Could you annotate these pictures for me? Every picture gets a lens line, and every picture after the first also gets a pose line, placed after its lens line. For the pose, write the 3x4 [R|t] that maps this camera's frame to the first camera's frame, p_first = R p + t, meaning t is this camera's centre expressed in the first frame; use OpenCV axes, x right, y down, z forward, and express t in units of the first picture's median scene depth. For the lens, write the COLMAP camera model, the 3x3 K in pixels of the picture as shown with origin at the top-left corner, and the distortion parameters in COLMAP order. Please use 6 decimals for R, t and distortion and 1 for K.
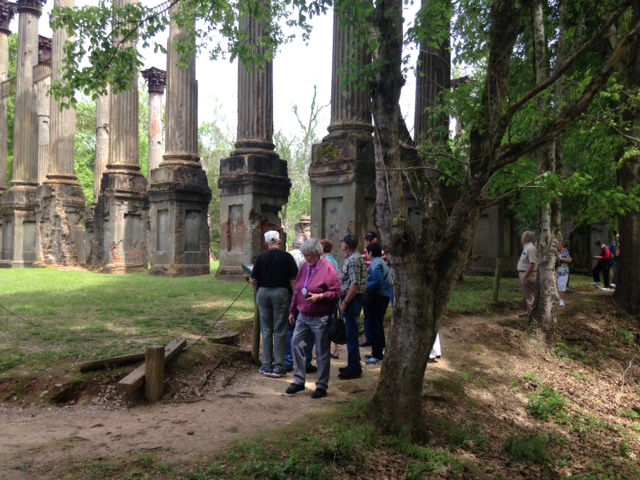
lens RADIAL K [[637.1, 0, 323.3], [0, 637.1, 234.7], [0, 0, 1]] dist [0.060831, 0.000000]
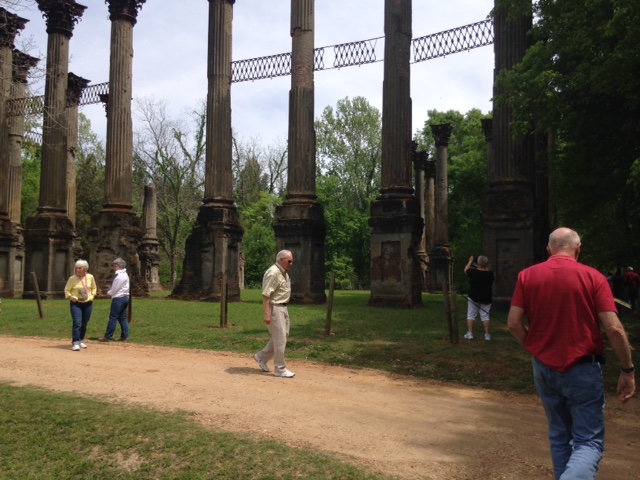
lens RADIAL K [[637.1, 0, 318.8], [0, 637.1, 243.9], [0, 0, 1]] dist [0.060831, 0.000000]
pose [[0.940529, 0.015403, 0.339364, -0.579398], [-0.007091, 0.999644, -0.025719, -0.010627], [-0.339640, 0.021783, 0.940303, -0.039587]]
